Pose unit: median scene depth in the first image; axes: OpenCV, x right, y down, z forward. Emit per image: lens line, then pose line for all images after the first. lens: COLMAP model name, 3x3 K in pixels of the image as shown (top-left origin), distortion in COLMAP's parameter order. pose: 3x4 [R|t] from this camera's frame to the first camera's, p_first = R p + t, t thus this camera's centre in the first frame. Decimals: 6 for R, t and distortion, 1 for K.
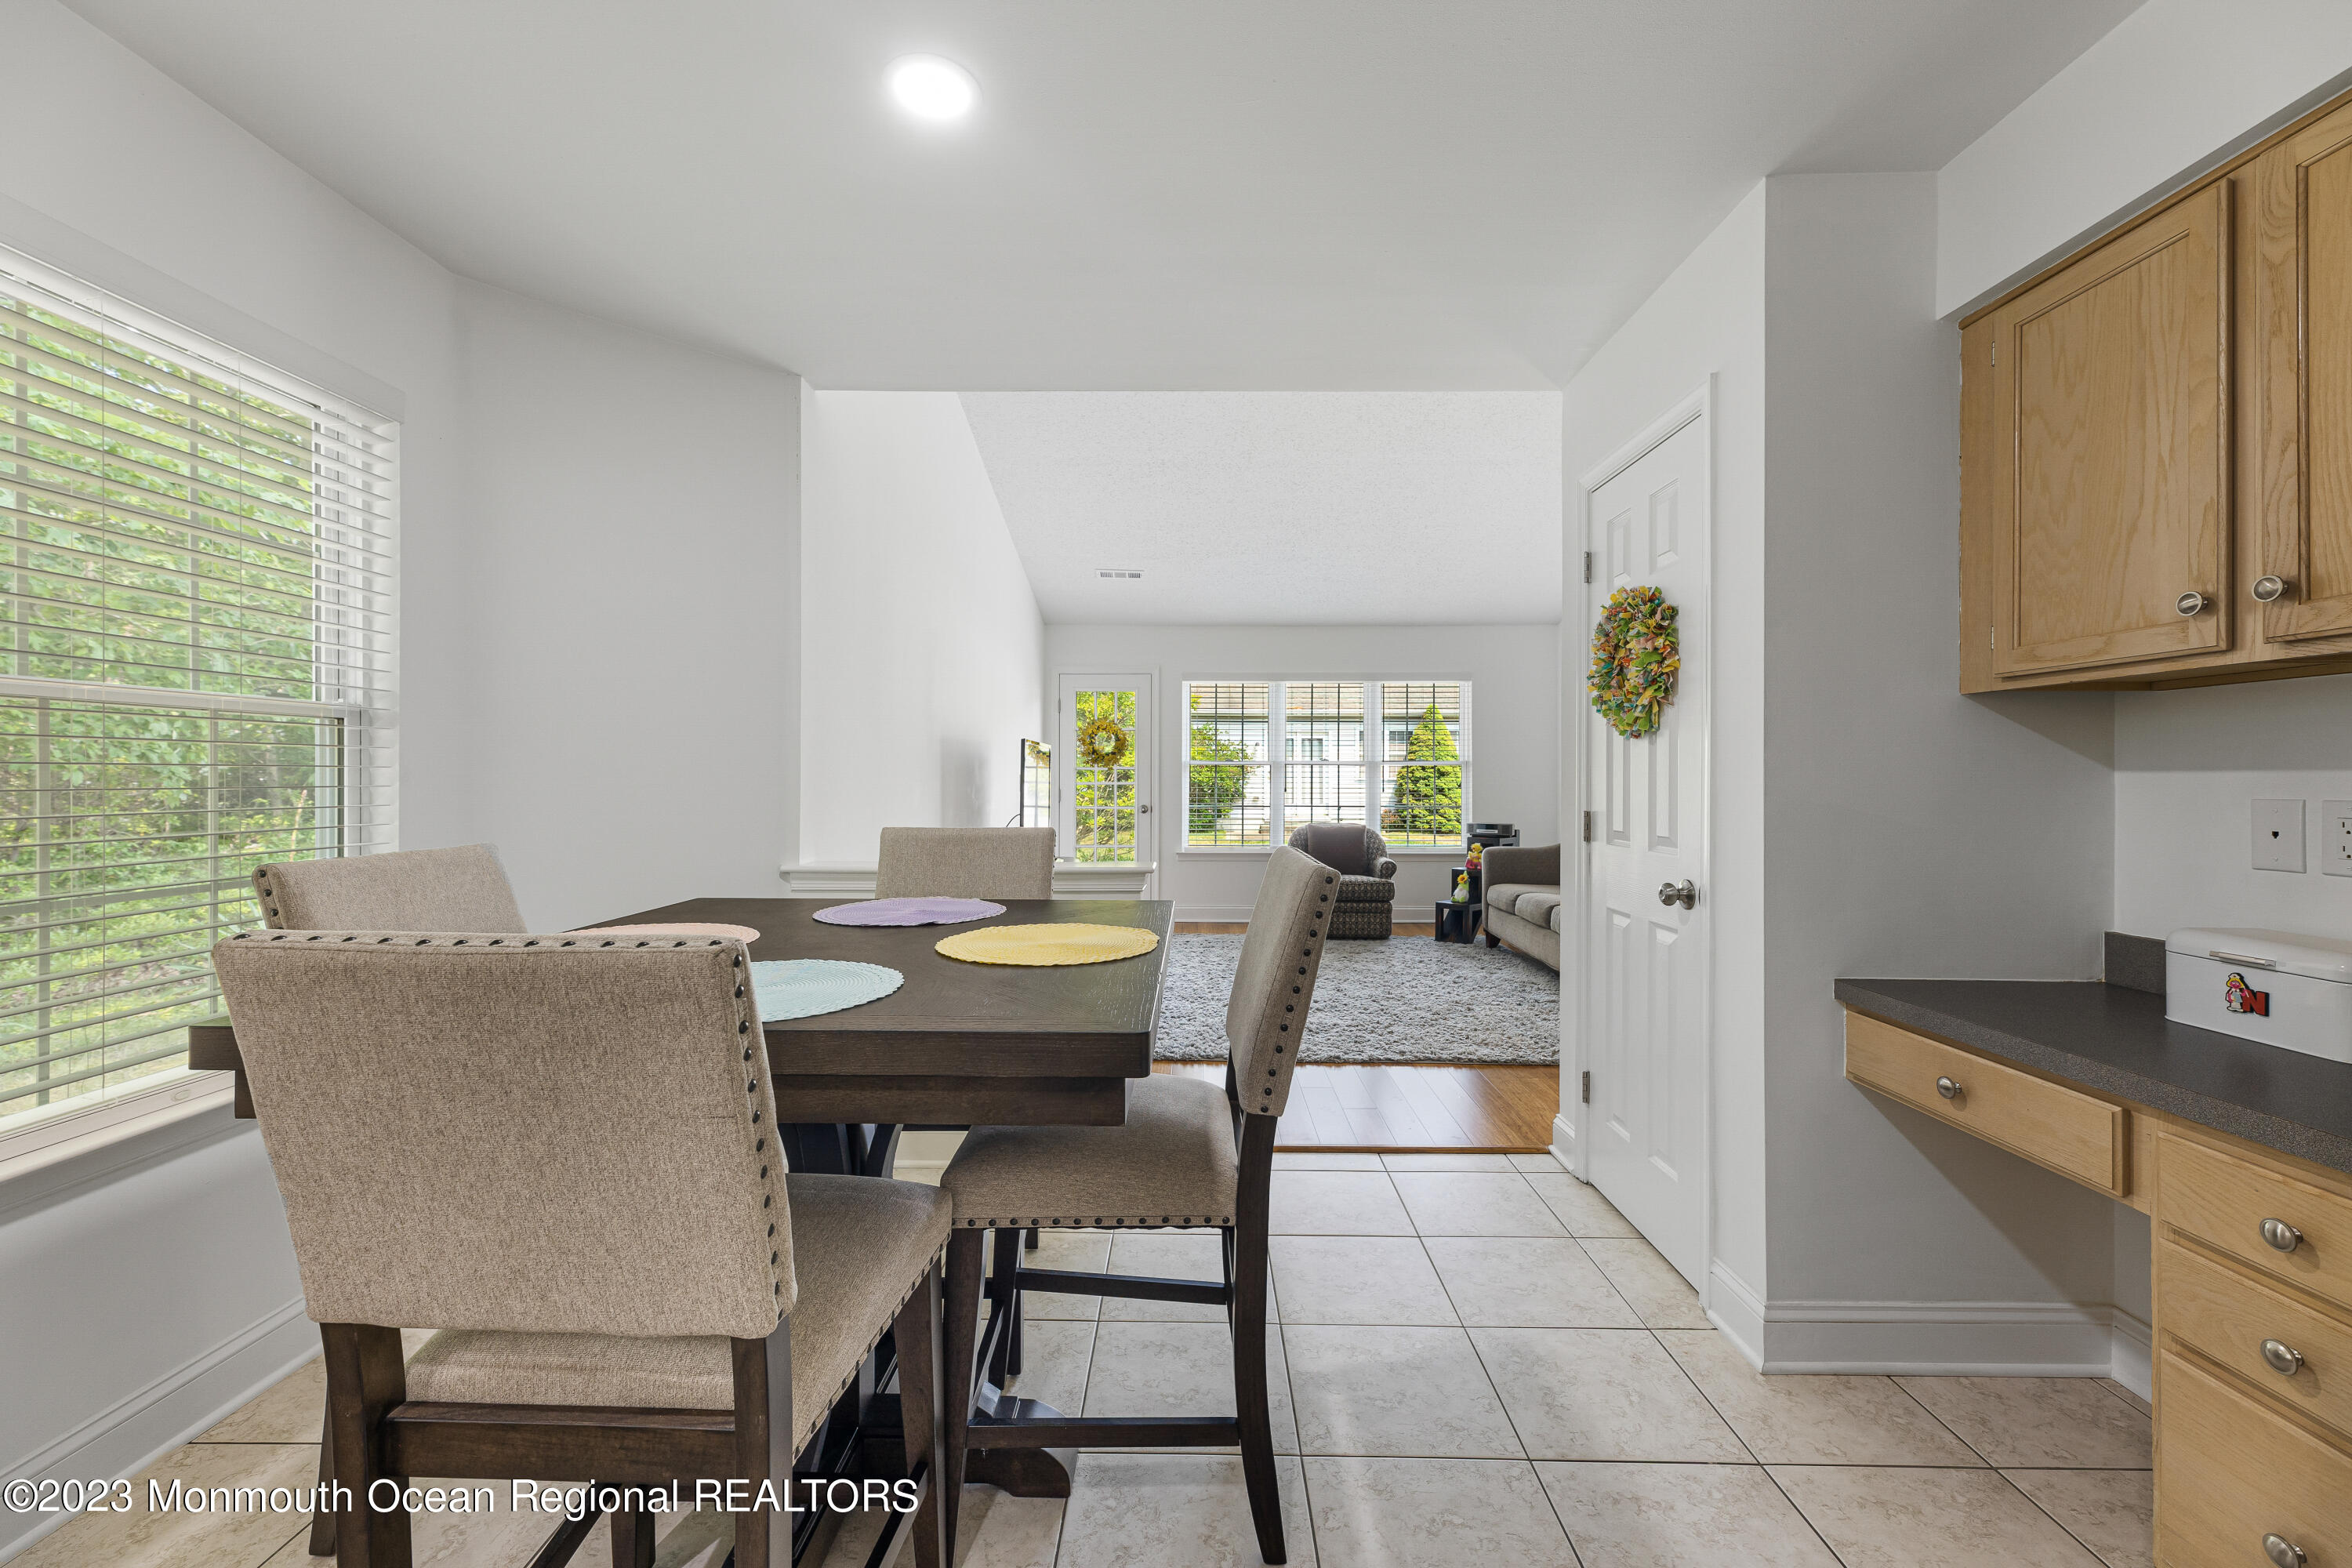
lens RADIAL K [[946.2, 0, 1174.0], [0, 946.2, 776.4], [0, 0, 1]] dist [0.002586, -0.000687]
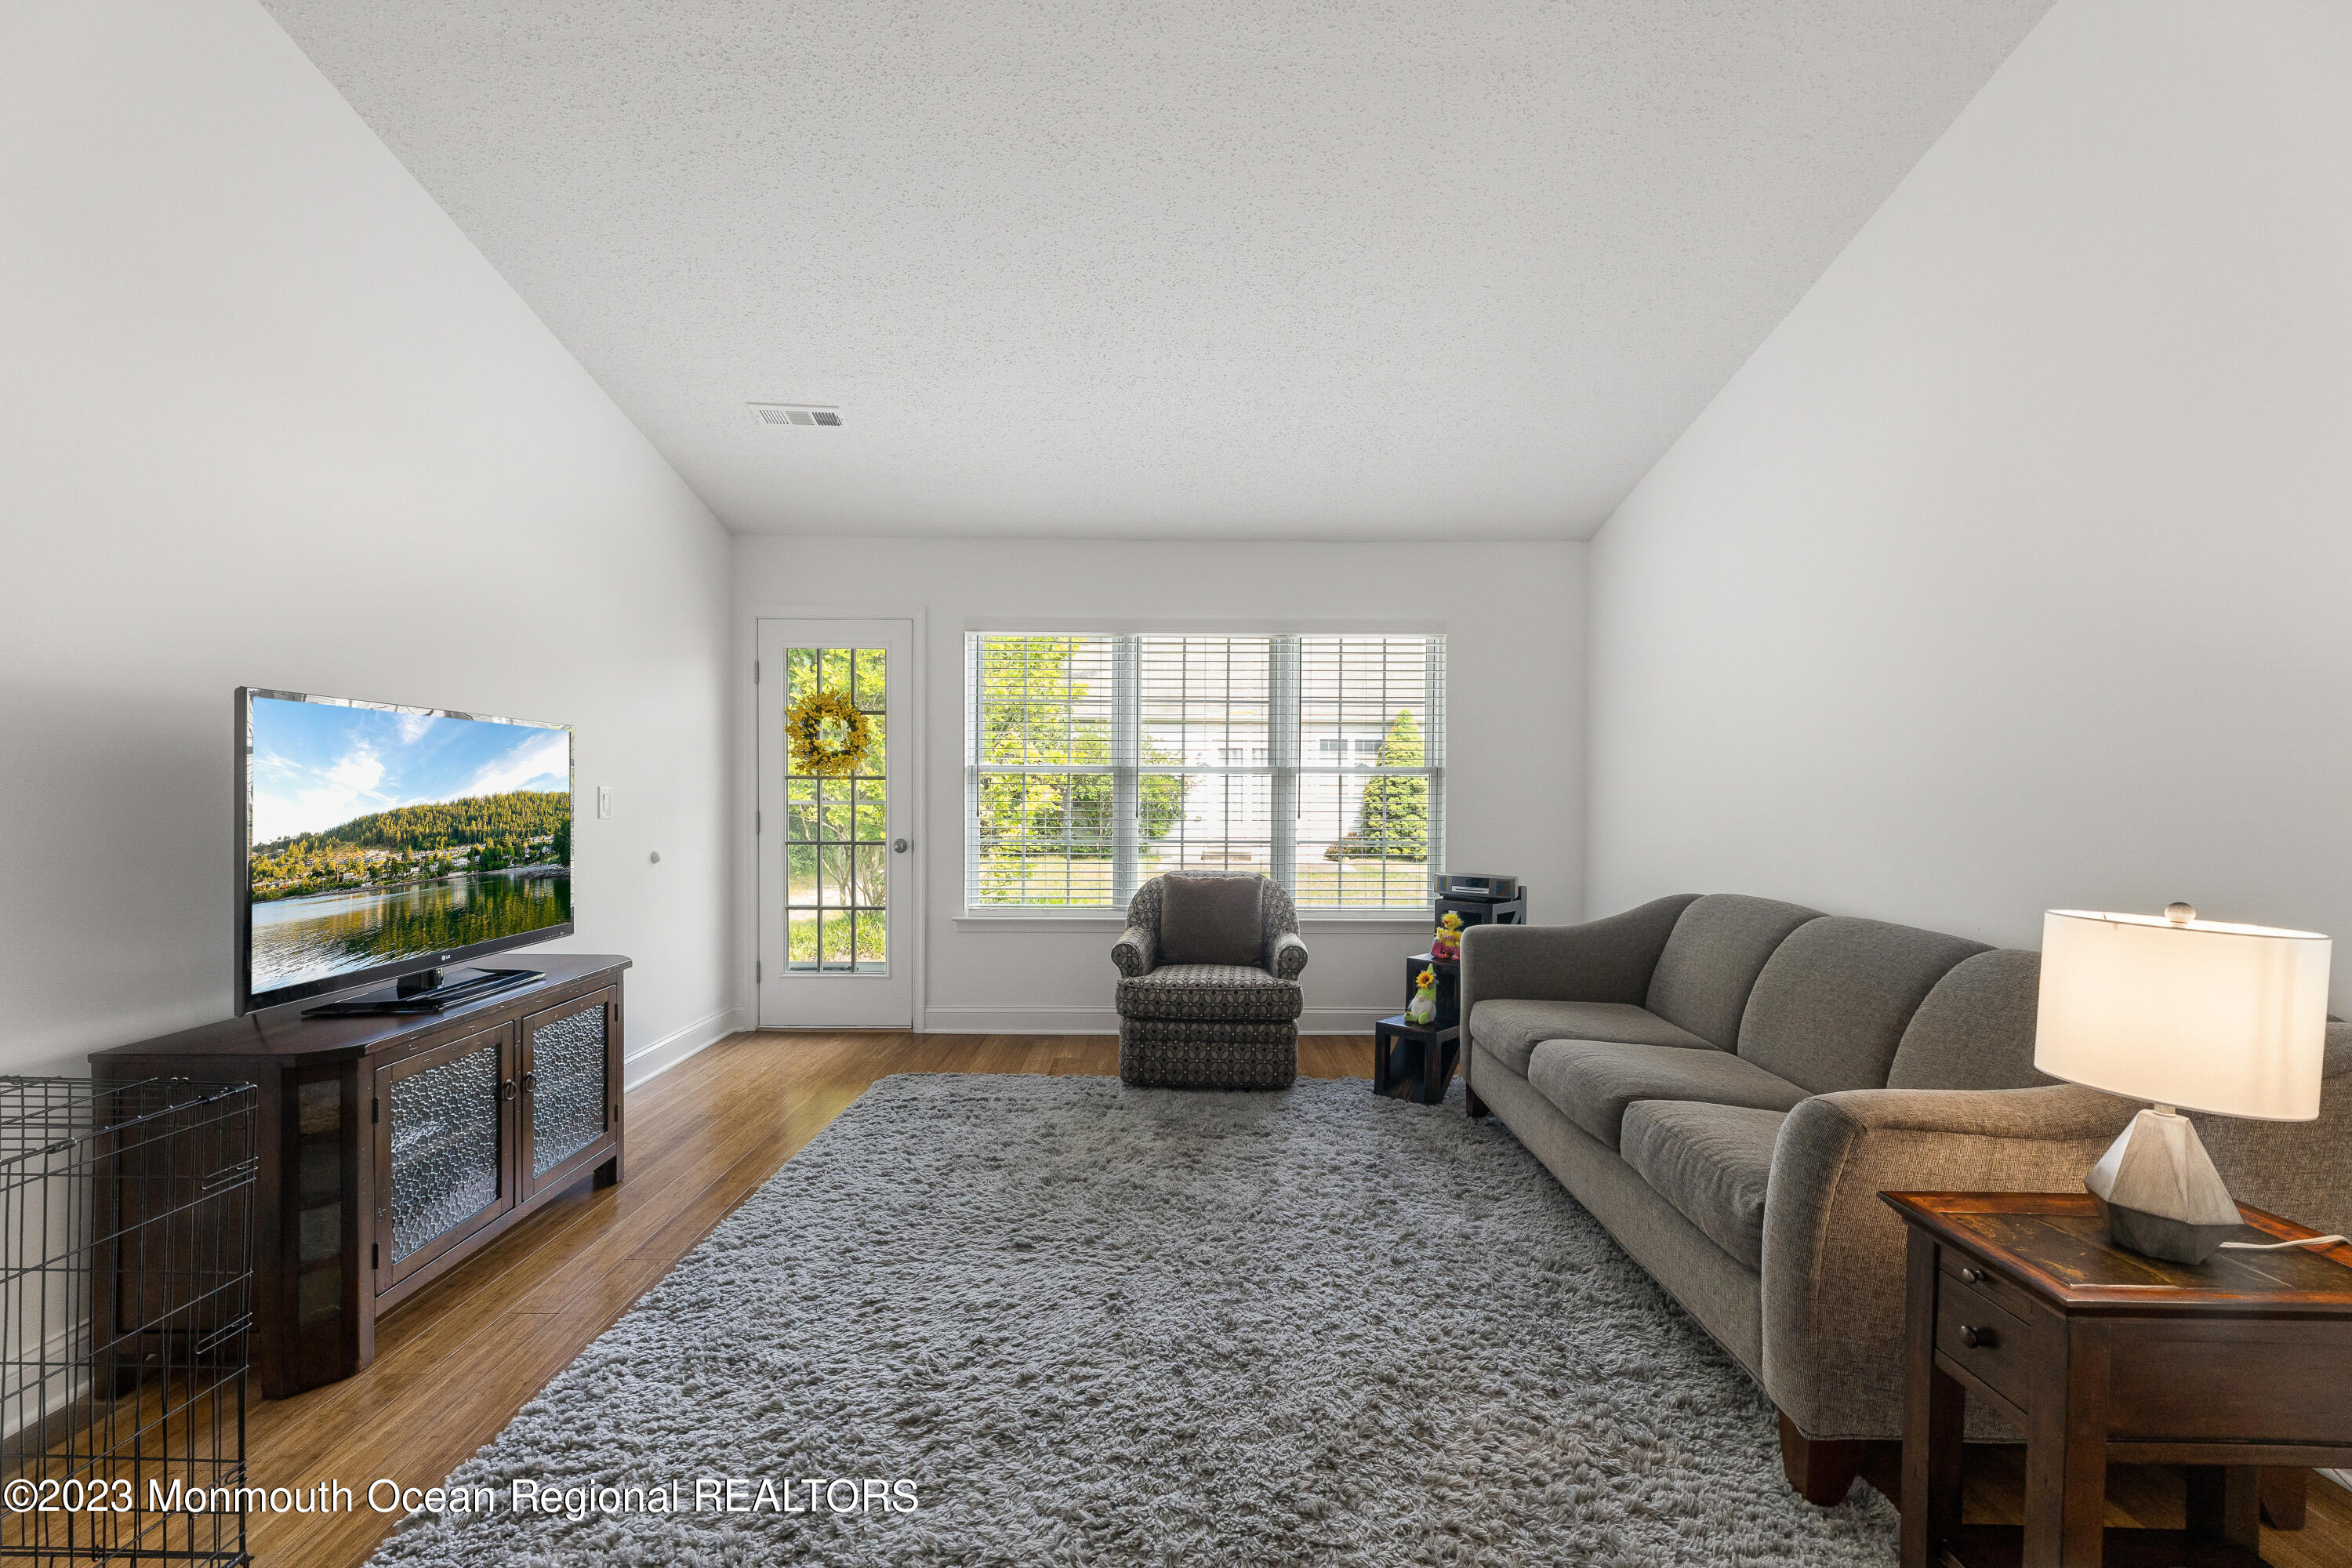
lens RADIAL K [[946.2, 0, 1171.1], [0, 946.2, 805.5], [0, 0, 1]] dist [0.002586, -0.000687]
pose [[0.999879, 0.005373, 0.014593, 0.146610], [-0.005602, 0.999861, 0.015680, -0.001559], [-0.014506, -0.015760, 0.999771, 0.447388]]
